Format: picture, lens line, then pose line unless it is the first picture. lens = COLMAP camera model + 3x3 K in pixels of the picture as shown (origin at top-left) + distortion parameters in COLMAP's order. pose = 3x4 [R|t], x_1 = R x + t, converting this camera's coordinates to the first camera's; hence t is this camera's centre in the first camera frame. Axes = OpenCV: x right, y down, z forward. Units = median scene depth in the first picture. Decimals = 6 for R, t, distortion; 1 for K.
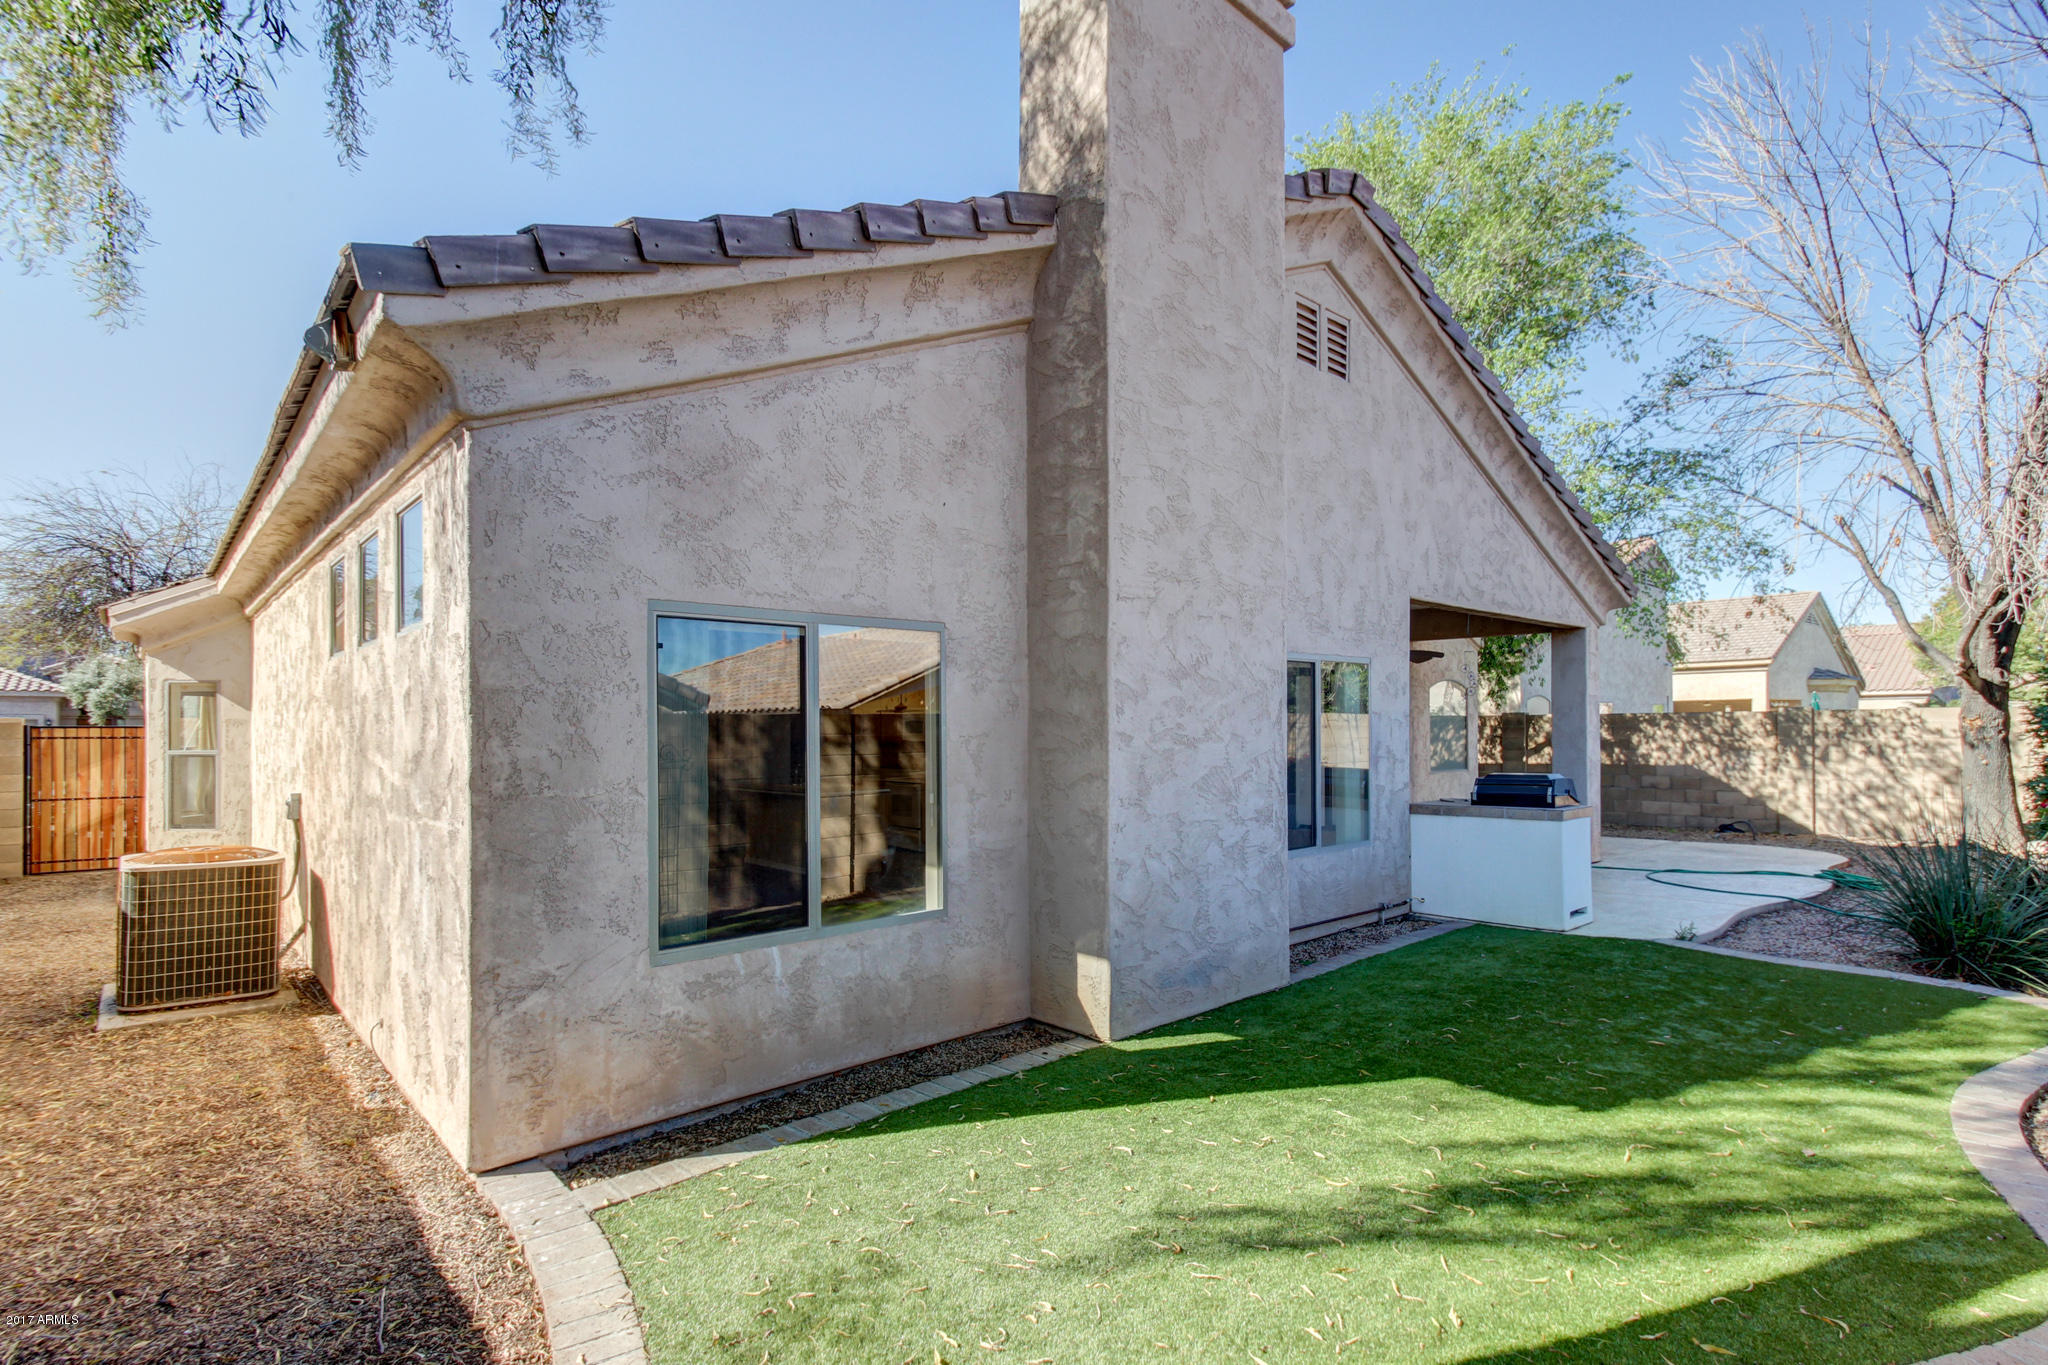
lens RADIAL K [[956.2, 0, 1036.0], [0, 956.2, 694.8], [0, 0, 1]] dist [0.020261, -0.000574]
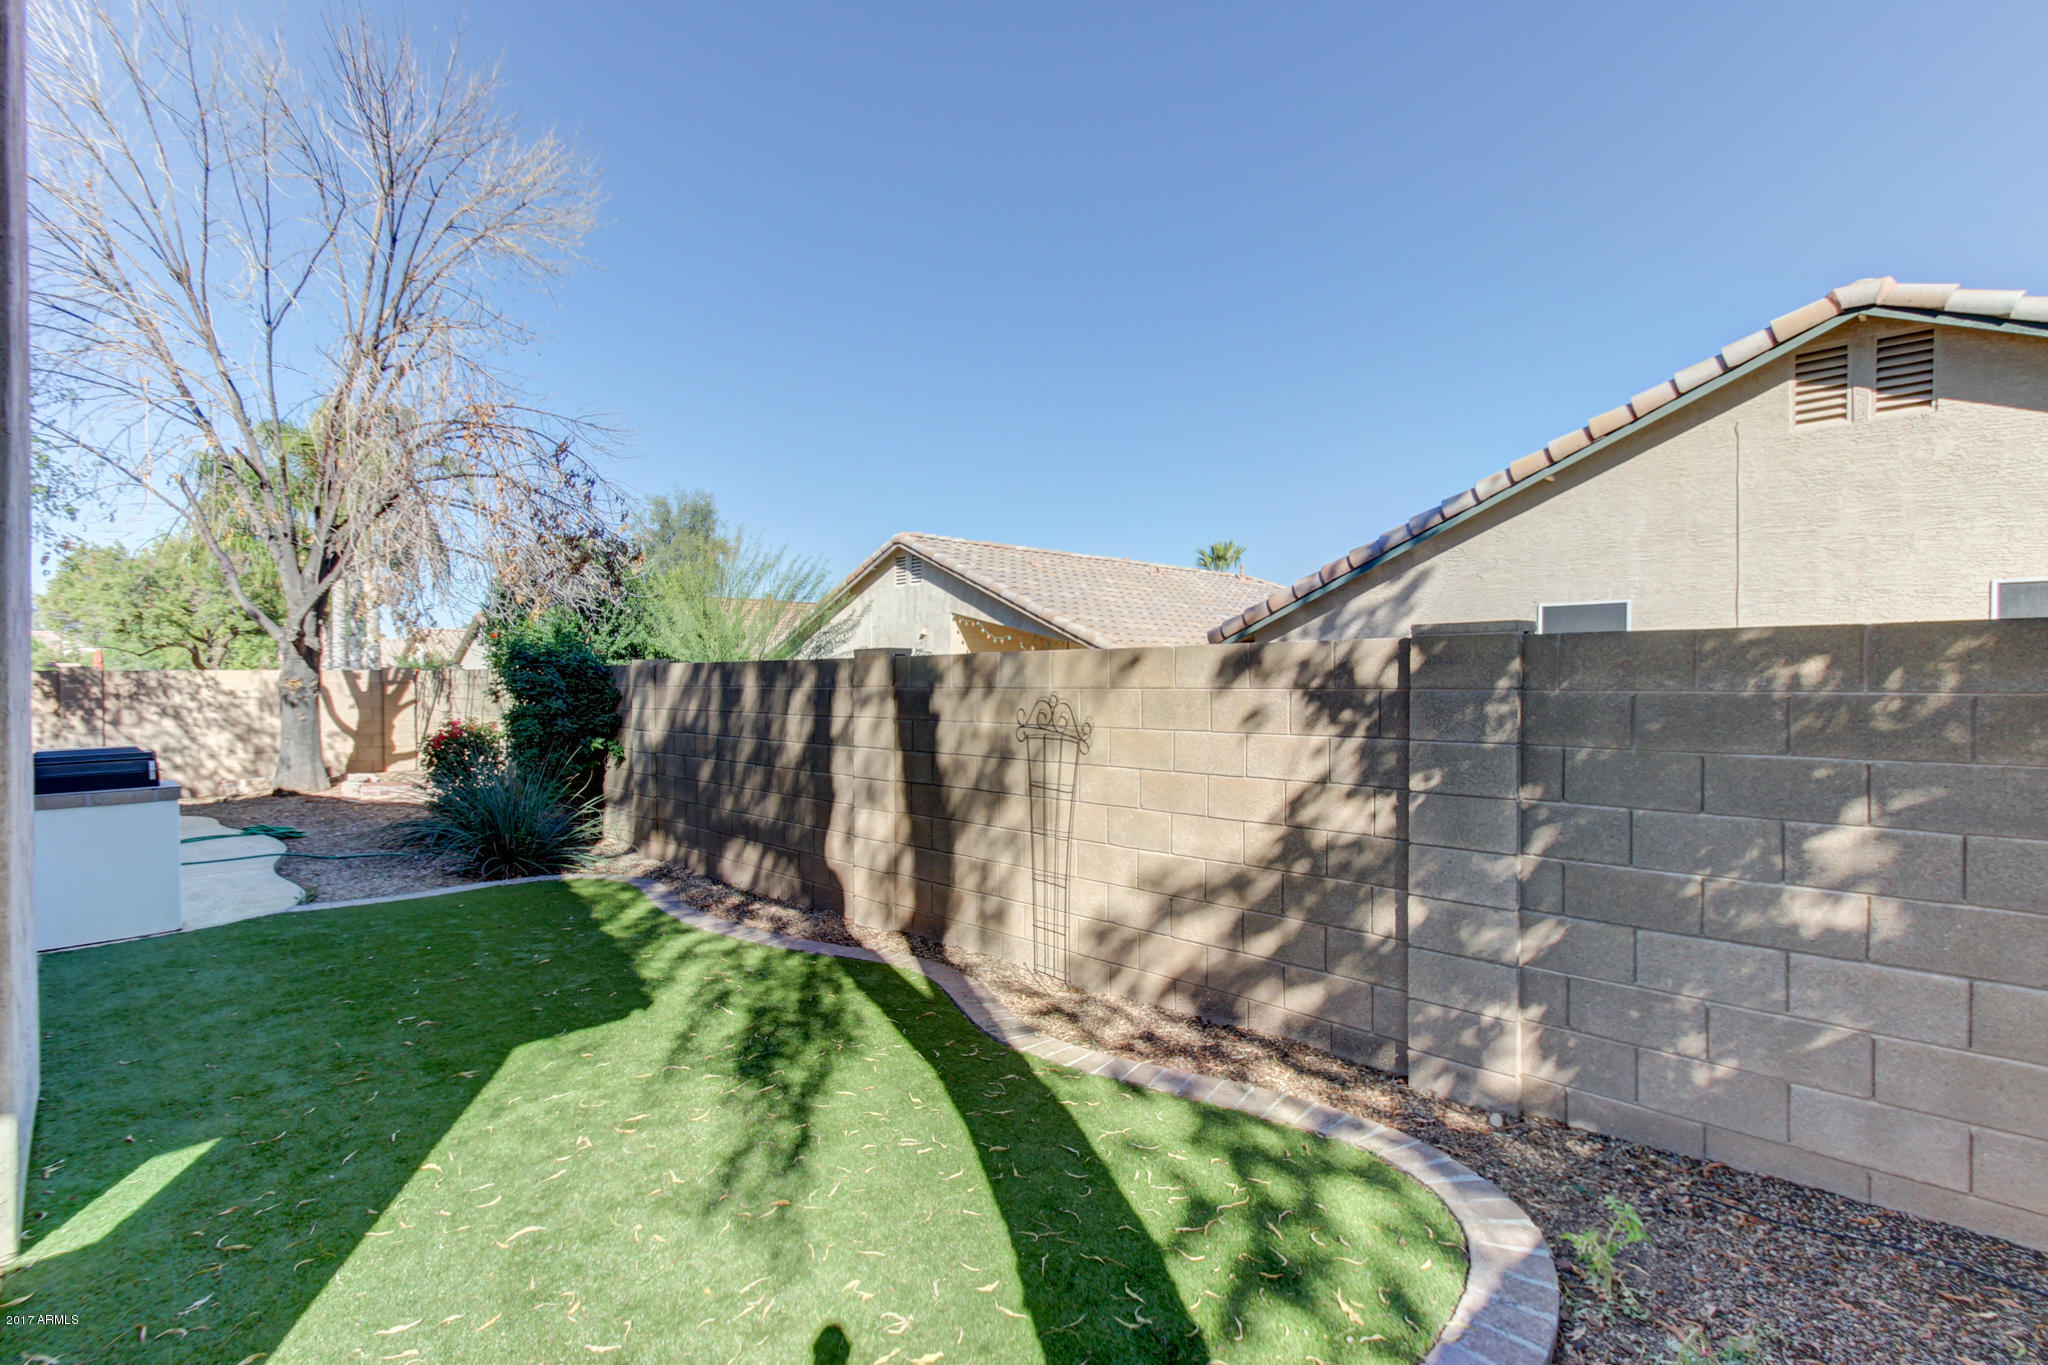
lens RADIAL K [[956.2, 0, 1036.0], [0, 956.2, 694.8], [0, 0, 1]] dist [0.020261, -0.000574]
pose [[-0.026543, -0.006143, 0.999629, -0.161943], [-0.031723, 0.999483, 0.005300, 0.006404], [-0.999144, -0.031571, -0.026724, 0.147173]]
